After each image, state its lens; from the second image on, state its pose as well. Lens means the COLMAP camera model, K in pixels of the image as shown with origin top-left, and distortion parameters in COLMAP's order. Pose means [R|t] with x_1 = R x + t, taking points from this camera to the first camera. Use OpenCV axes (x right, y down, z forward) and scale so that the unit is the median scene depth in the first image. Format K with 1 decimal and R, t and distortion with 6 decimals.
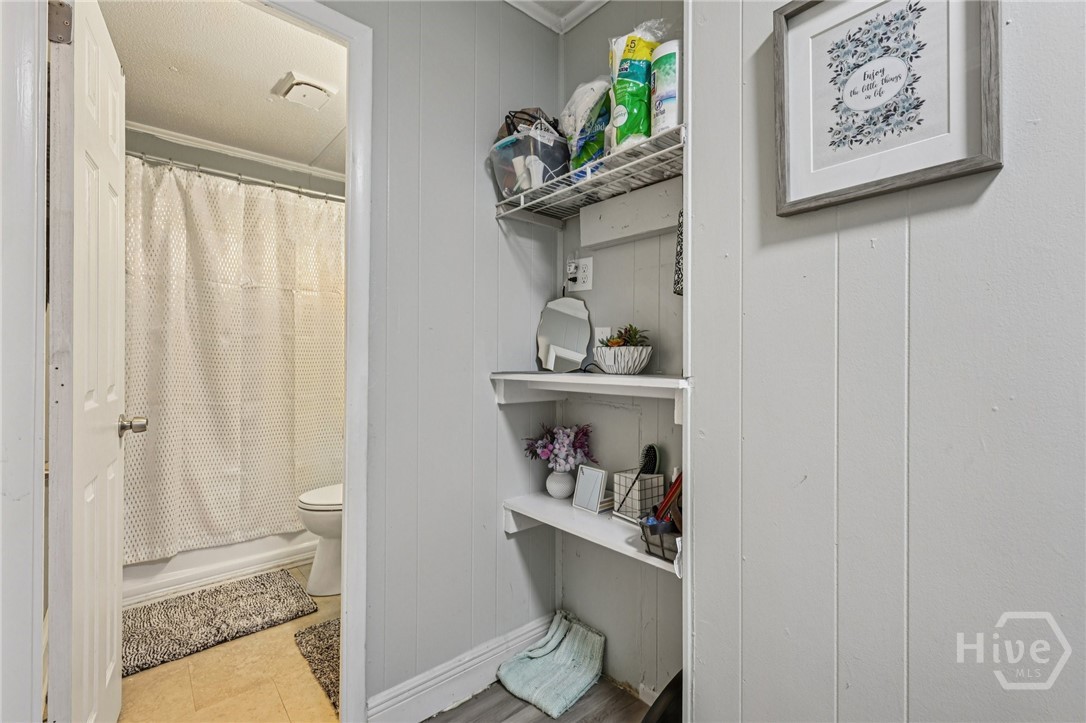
lens RADIAL K [[457.5, 0, 536.9], [0, 457.5, 358.2], [0, 0, 1]] dist [-0.009083, 0.000361]
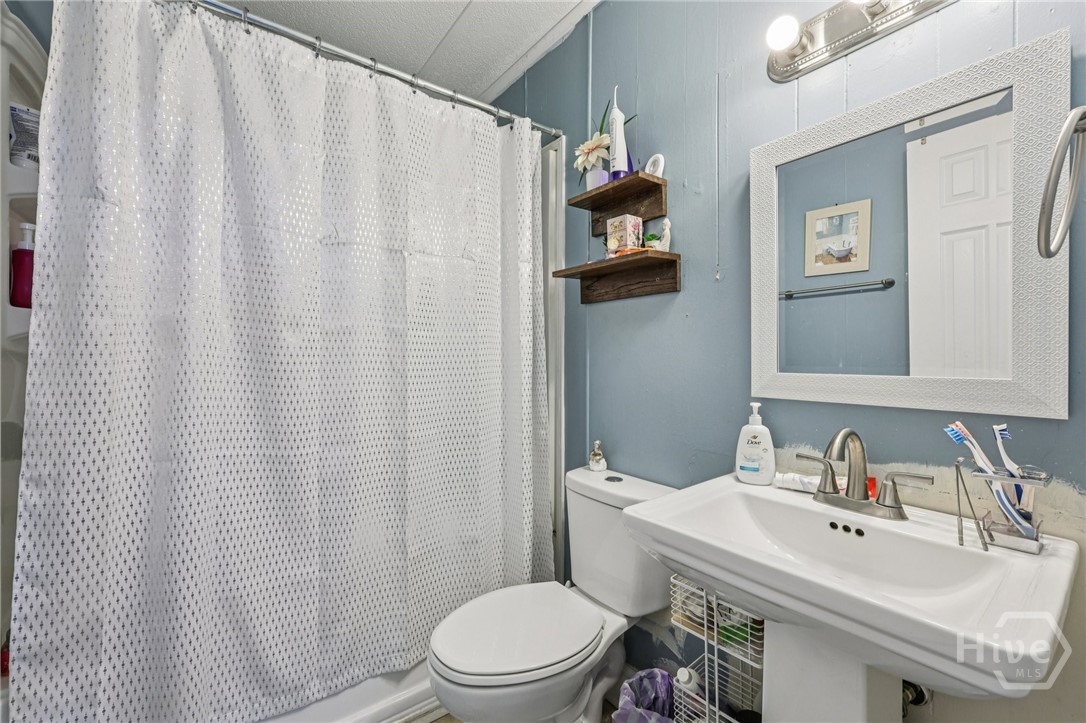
lens RADIAL K [[457.5, 0, 549.6], [0, 457.5, 362.5], [0, 0, 1]] dist [-0.009083, 0.000361]
pose [[0.997138, -0.002422, -0.075566, -0.332260], [0.002287, 0.999996, -0.001868, -0.007294], [0.075570, 0.001690, 0.997139, 0.472755]]
